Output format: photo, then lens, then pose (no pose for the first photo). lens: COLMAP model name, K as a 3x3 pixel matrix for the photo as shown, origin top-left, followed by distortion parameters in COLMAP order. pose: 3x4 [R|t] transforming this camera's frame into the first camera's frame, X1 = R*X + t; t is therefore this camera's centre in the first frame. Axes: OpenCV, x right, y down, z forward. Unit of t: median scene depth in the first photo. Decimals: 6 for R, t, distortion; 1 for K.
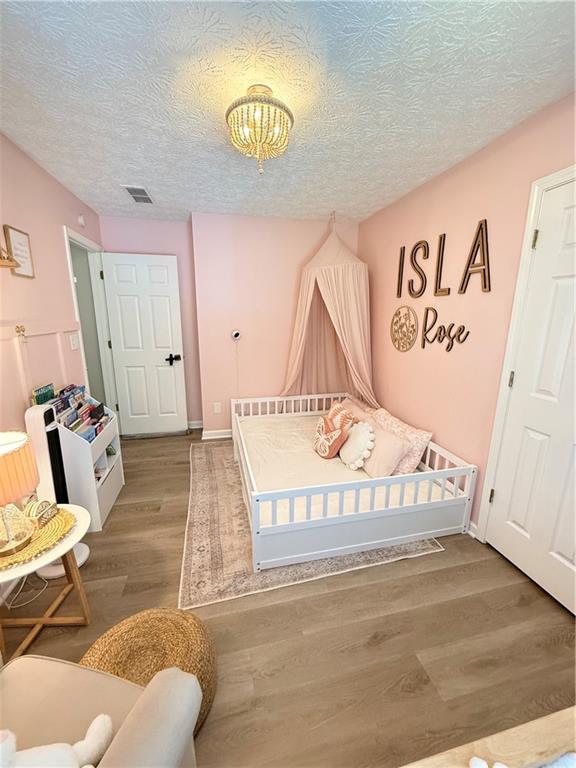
lens RADIAL K [[305.7, 0, 285.1], [0, 305.7, 383.8], [0, 0, 1]] dist [-0.001138, 0.000493]
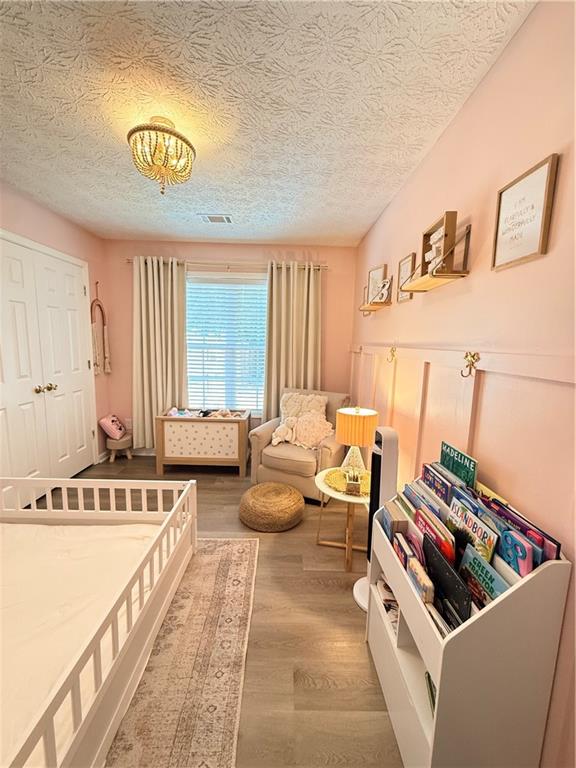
lens RADIAL K [[305.7, 0, 288.5], [0, 305.7, 382.7], [0, 0, 1]] dist [-0.001138, 0.000493]
pose [[-0.976676, -0.042446, 0.210481, -0.584911], [0.031145, 0.941894, 0.334462, -0.327289], [-0.212448, 0.333217, -0.918604, 1.576249]]
